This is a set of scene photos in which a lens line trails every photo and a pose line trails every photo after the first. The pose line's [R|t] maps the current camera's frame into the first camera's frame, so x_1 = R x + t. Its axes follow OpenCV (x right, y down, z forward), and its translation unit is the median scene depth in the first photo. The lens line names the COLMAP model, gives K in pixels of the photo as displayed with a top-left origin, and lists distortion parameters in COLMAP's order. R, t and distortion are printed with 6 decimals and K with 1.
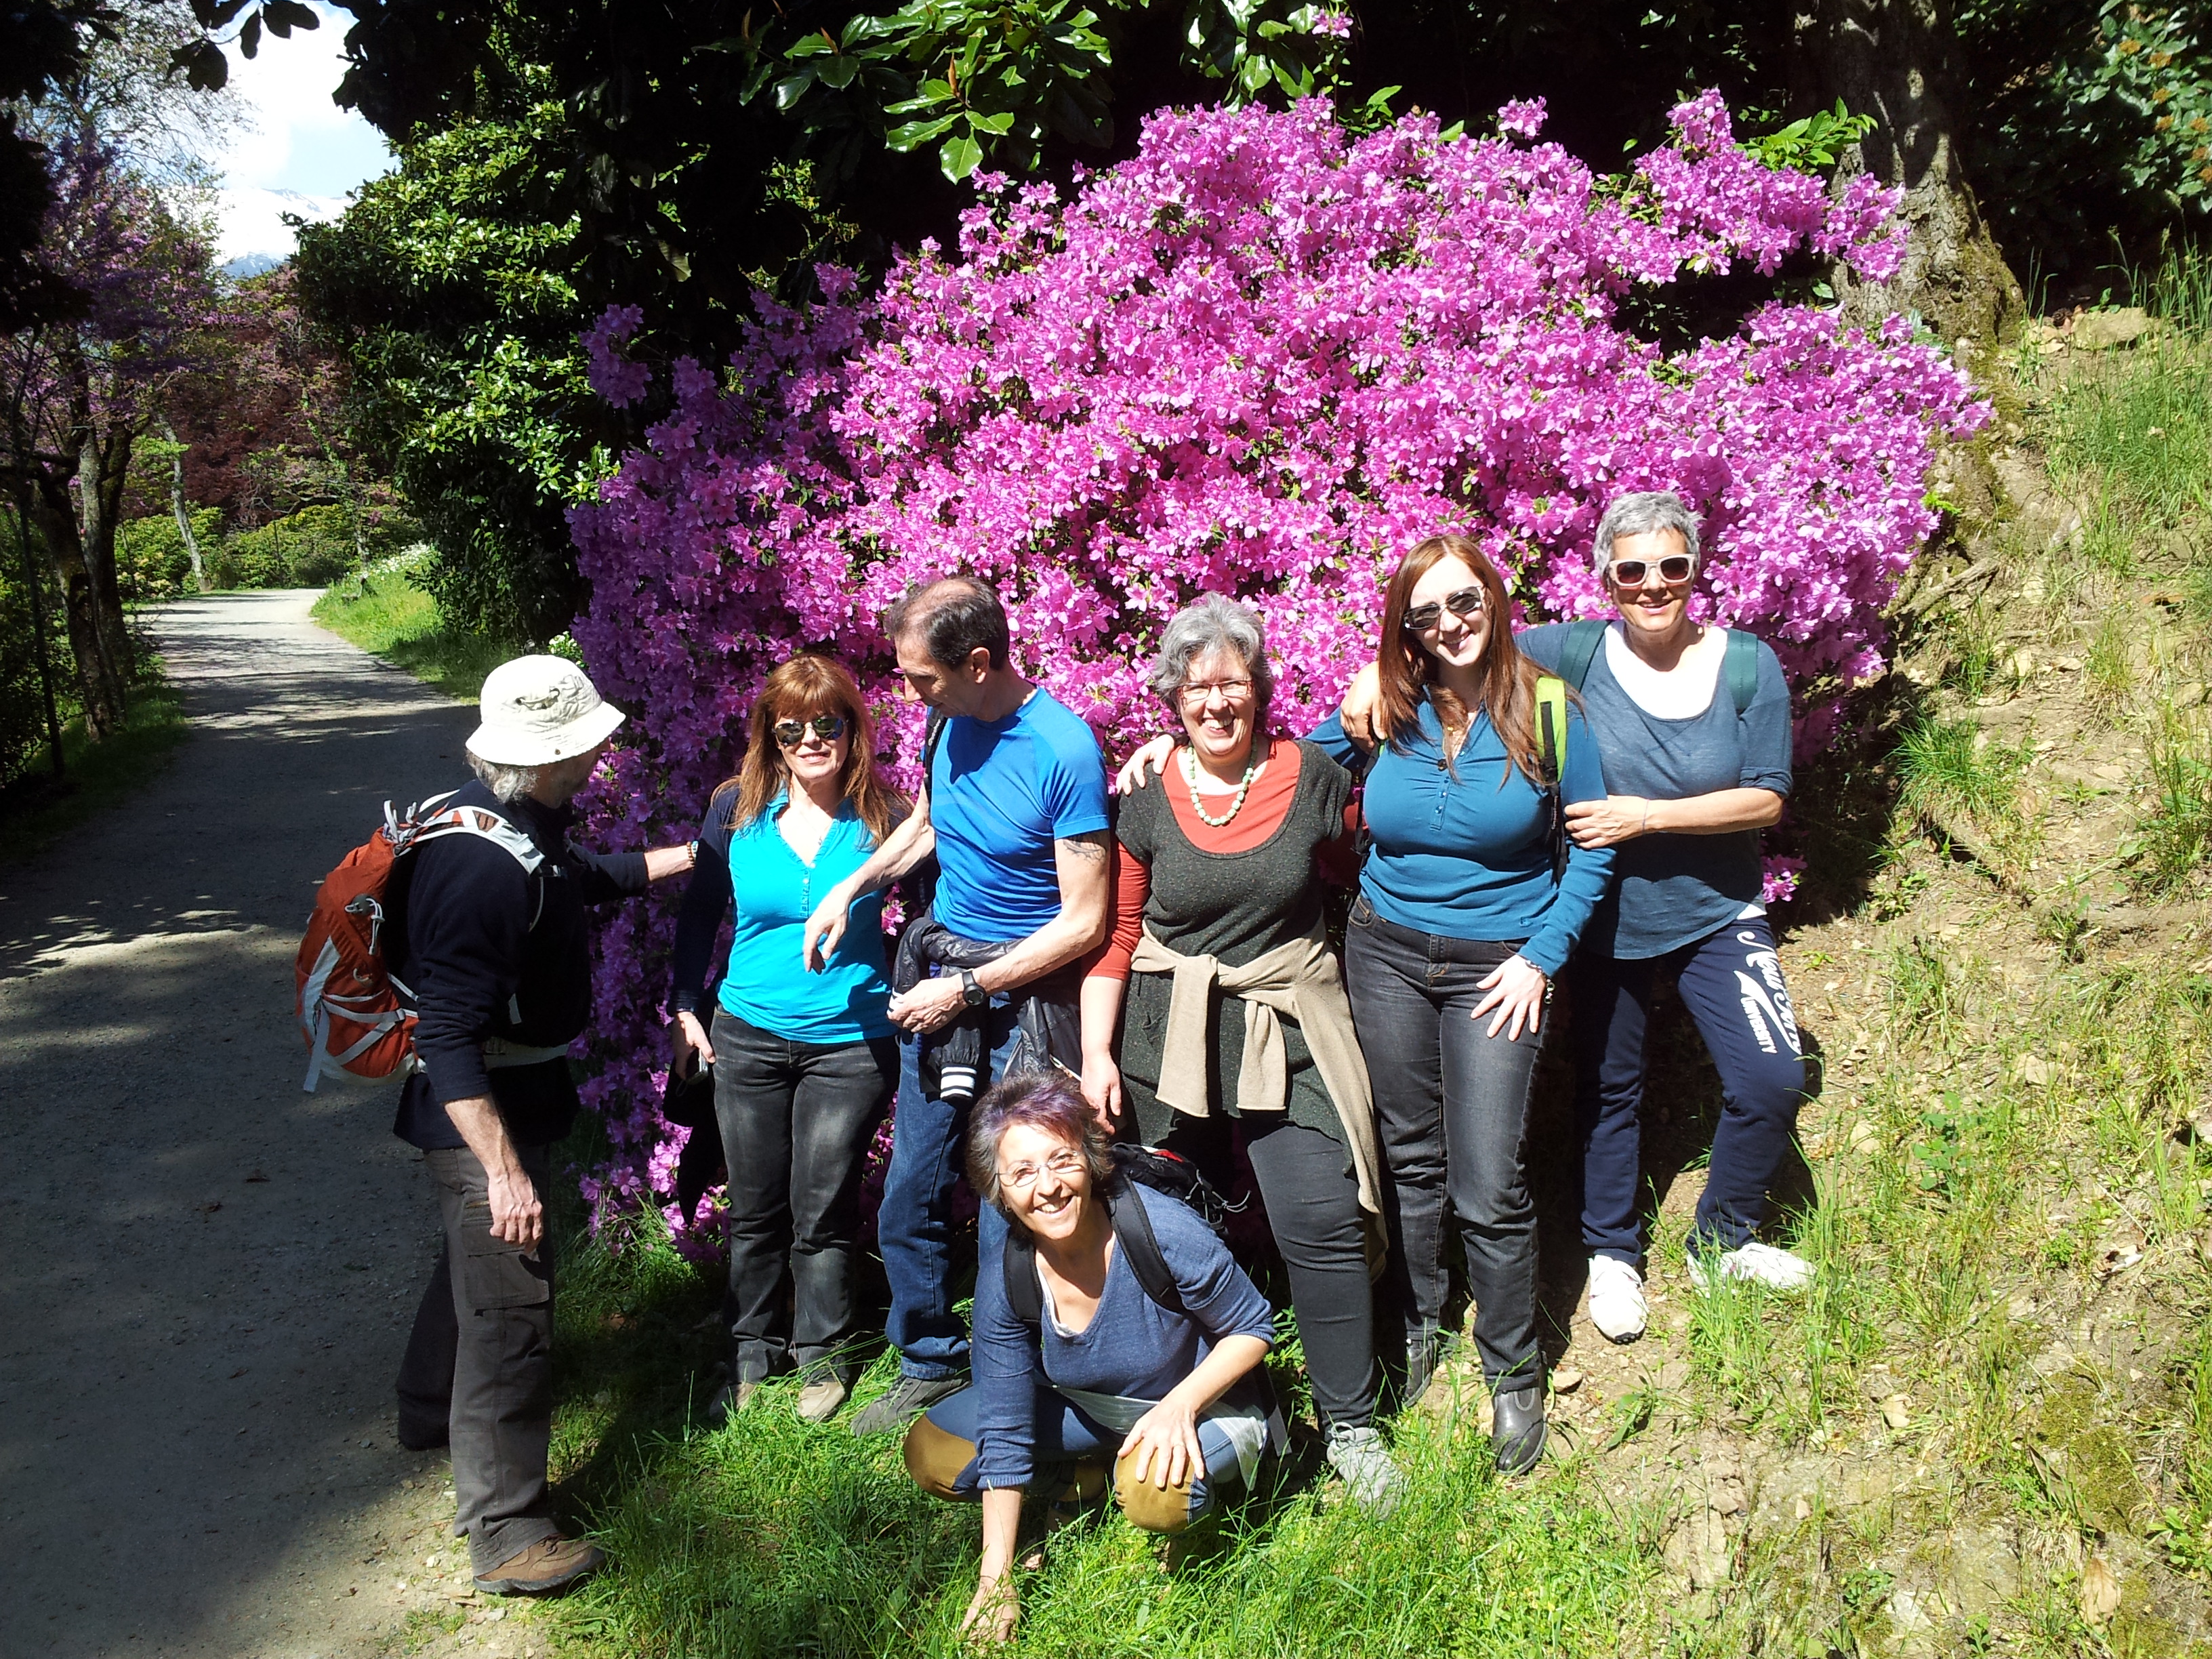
lens RADIAL K [[1815.7, 0, 1106.0], [0, 1815.7, 895.6], [0, 0, 1]] dist [0.040366, -0.132809]
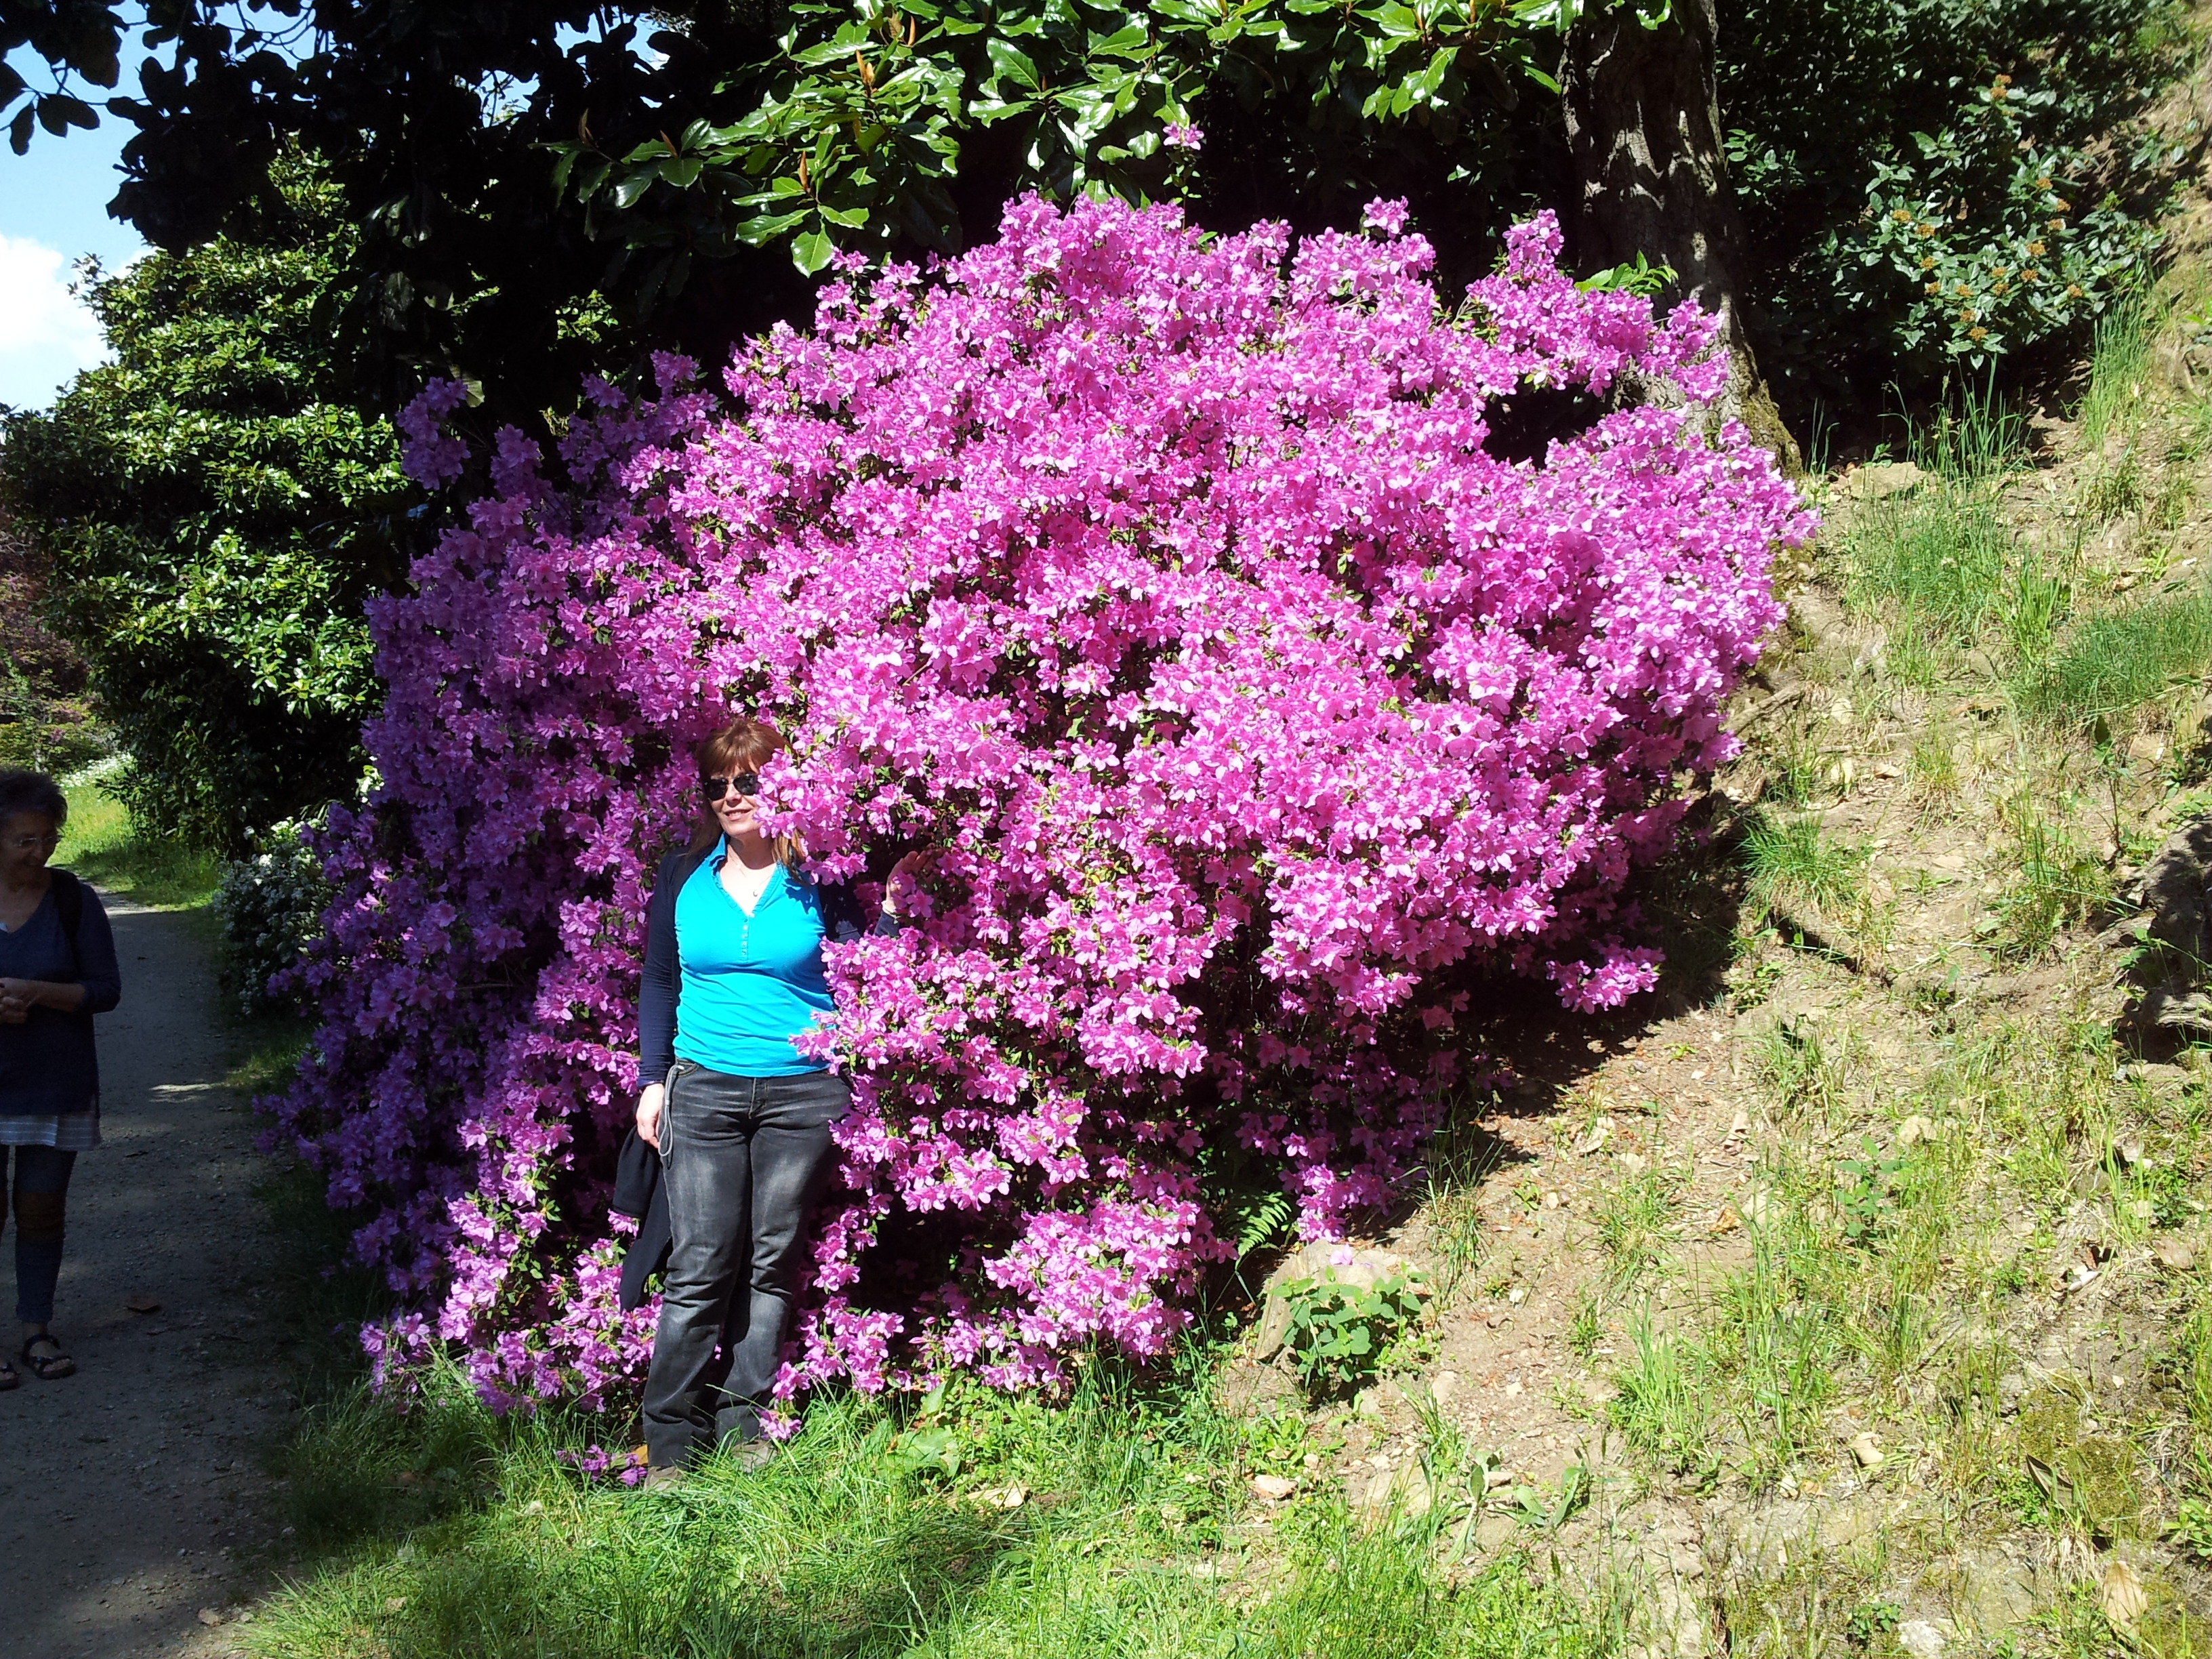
lens RADIAL K [[1815.7, 0, 1087.7], [0, 1815.7, 921.7], [0, 0, 1]] dist [0.040366, -0.132809]
pose [[0.989310, 0.003389, 0.145791, -0.079753], [0.013769, 0.993093, -0.116520, 0.079217], [-0.145179, 0.117282, 0.982430, 0.057959]]
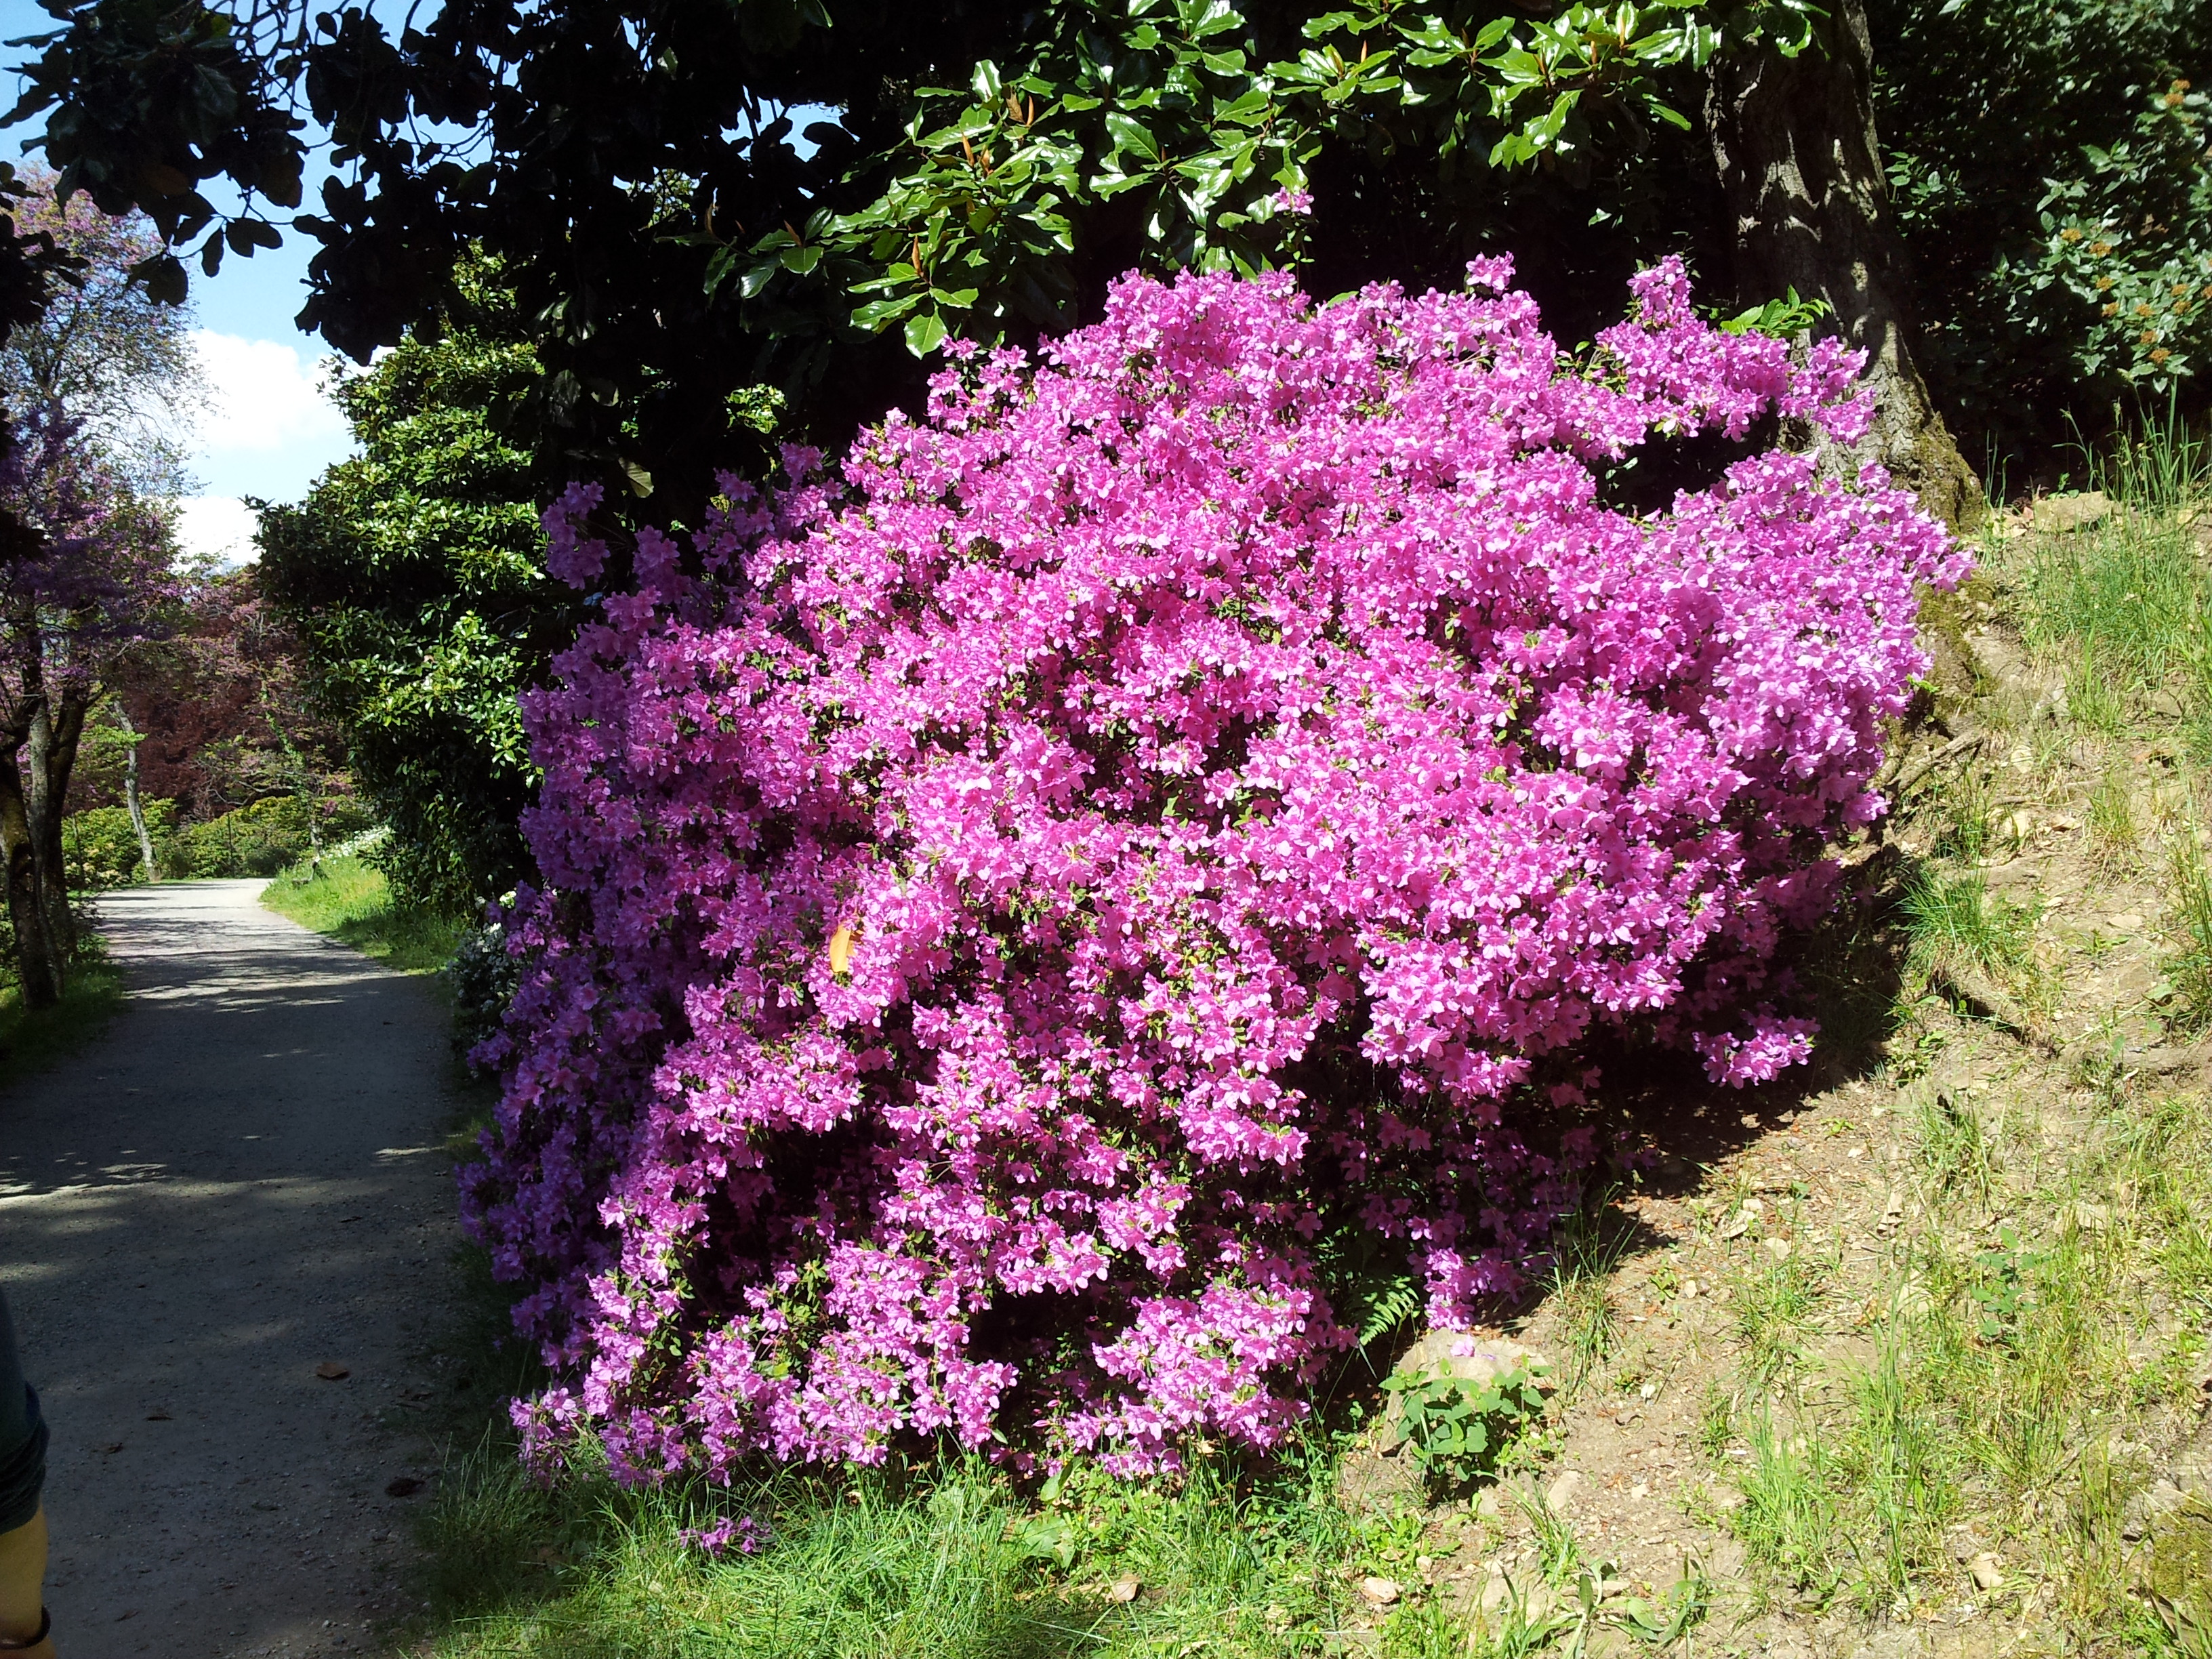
lens RADIAL K [[1815.7, 0, 1113.6], [0, 1815.7, 924.5], [0, 0, 1]] dist [0.040366, -0.132809]
pose [[0.999464, -0.012165, 0.030396, -0.012528], [0.016339, 0.989864, -0.141075, 0.061182], [-0.028371, 0.141496, 0.989532, 0.060780]]
